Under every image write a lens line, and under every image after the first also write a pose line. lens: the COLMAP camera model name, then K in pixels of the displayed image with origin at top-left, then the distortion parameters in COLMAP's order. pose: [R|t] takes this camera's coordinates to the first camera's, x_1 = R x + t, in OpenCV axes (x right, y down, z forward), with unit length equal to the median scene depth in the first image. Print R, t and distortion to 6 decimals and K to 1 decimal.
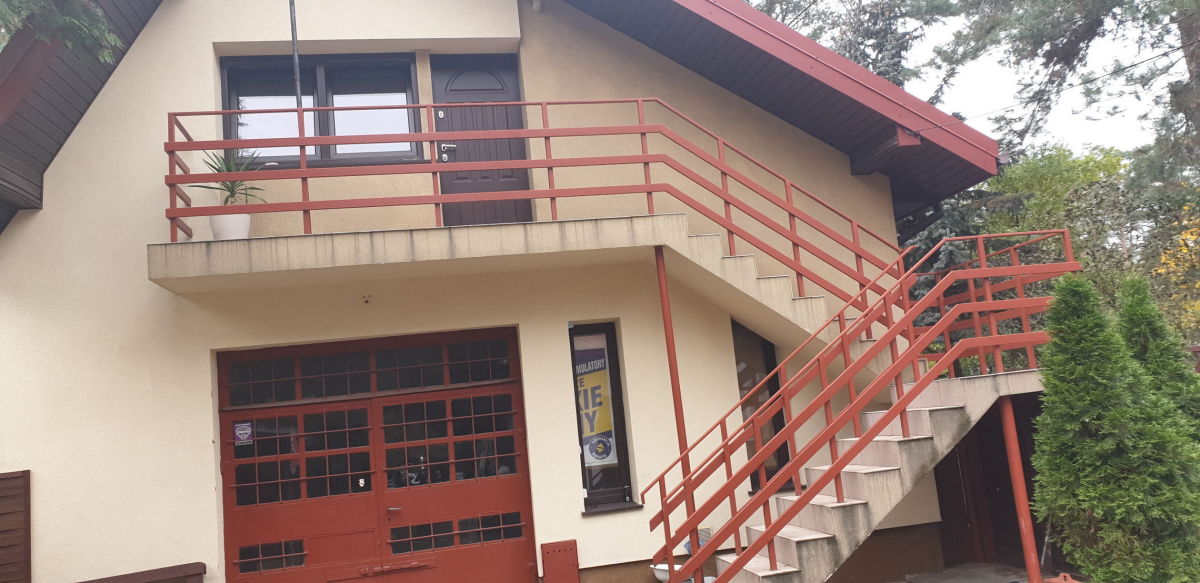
lens RADIAL K [[865.8, 0, 601.7], [0, 865.8, 285.5], [0, 0, 1]] dist [0.003736, -0.000768]
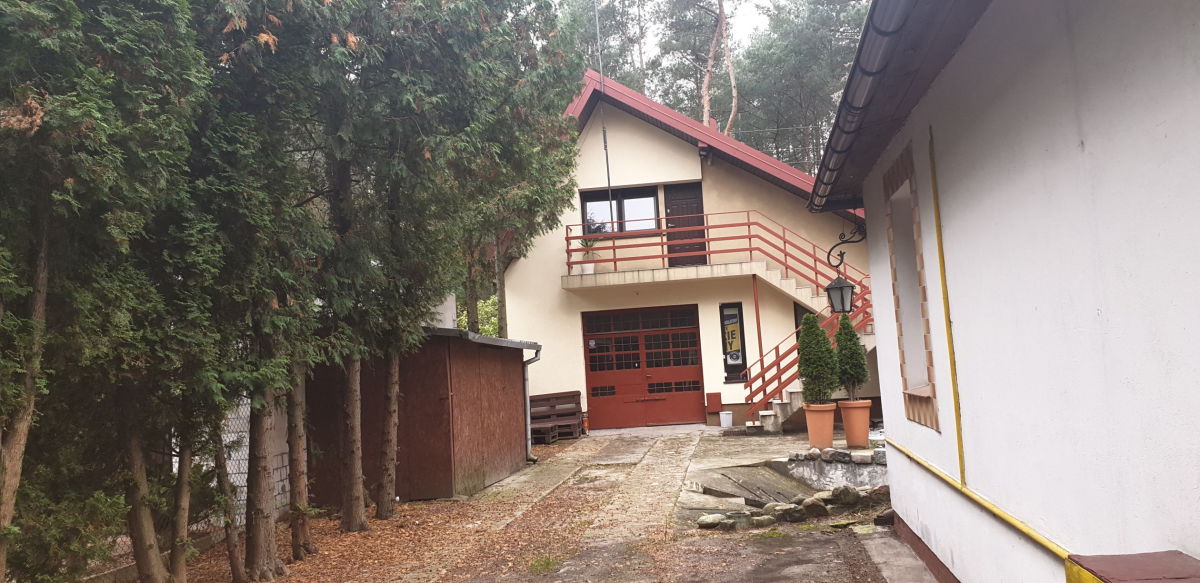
lens RADIAL K [[865.8, 0, 601.7], [0, 865.8, 285.5], [0, 0, 1]] dist [0.003736, -0.000768]
pose [[0.945228, 0.018336, -0.325894, 0.442151], [0.011637, 0.995893, 0.089785, -0.229351], [0.326202, -0.088660, 0.941133, -1.378064]]
